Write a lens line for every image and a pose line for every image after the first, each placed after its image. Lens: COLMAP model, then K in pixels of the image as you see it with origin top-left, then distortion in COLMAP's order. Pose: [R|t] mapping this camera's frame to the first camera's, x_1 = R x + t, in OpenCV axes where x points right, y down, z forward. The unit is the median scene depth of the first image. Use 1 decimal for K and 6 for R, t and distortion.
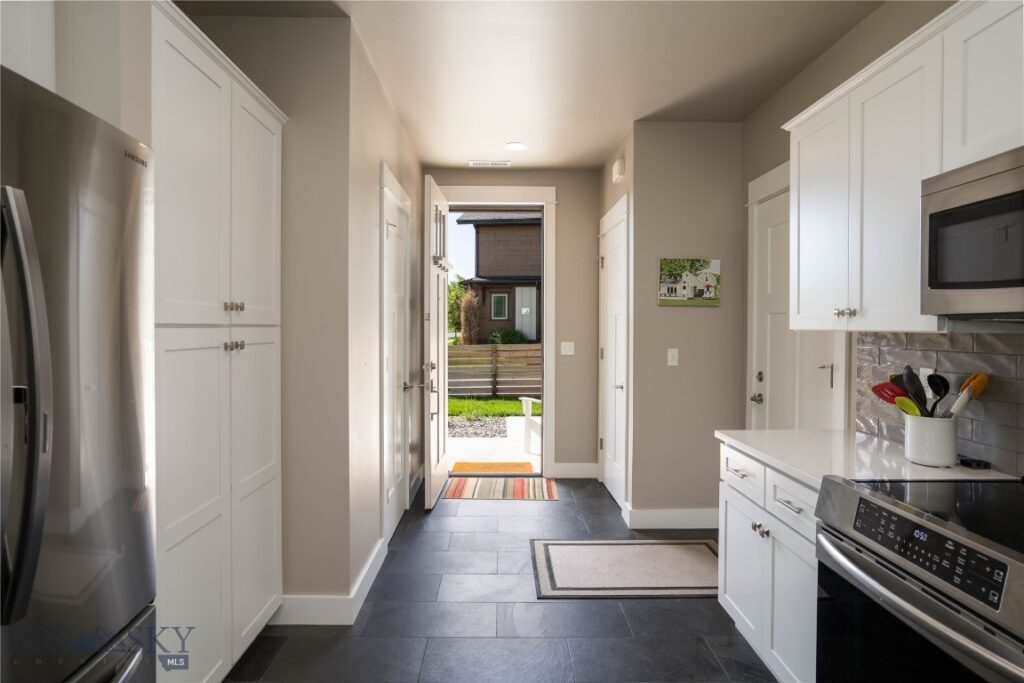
lens RADIAL K [[534.7, 0, 510.5], [0, 534.7, 333.9], [0, 0, 1]] dist [0.000749, 0.000078]
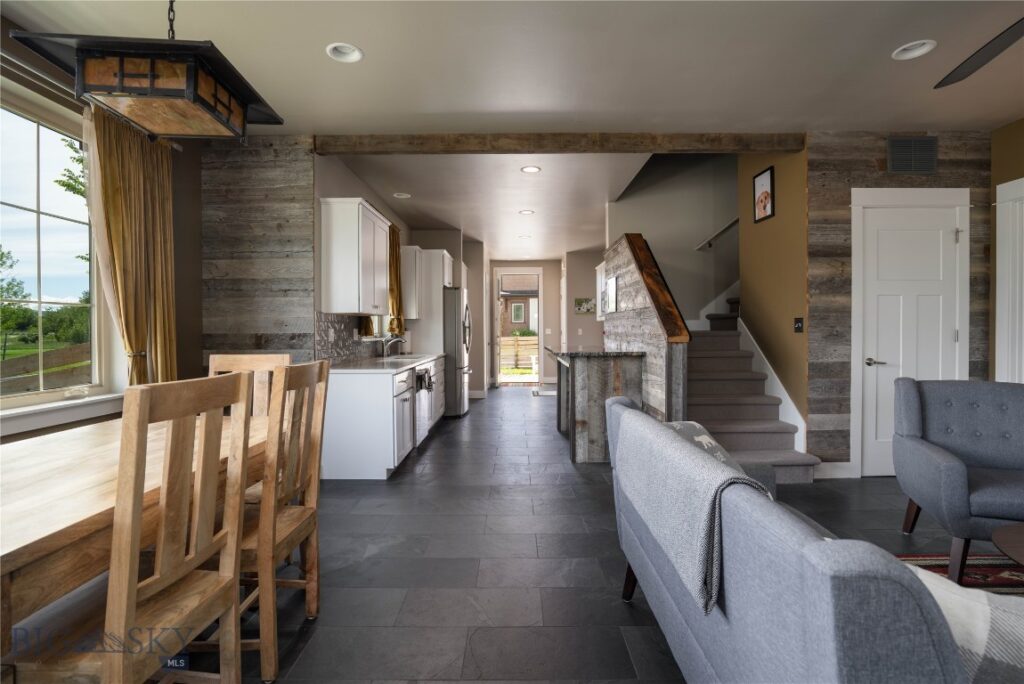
lens RADIAL K [[496.9, 0, 512.0], [0, 496.9, 340.7], [0, 0, 1]] dist [-0.033289, 0.000427]
pose [[0.999498, -0.012693, -0.029035, 0.001918], [0.012942, 0.999881, 0.008387, 0.032144], [0.028925, -0.008758, 0.999543, -0.860347]]
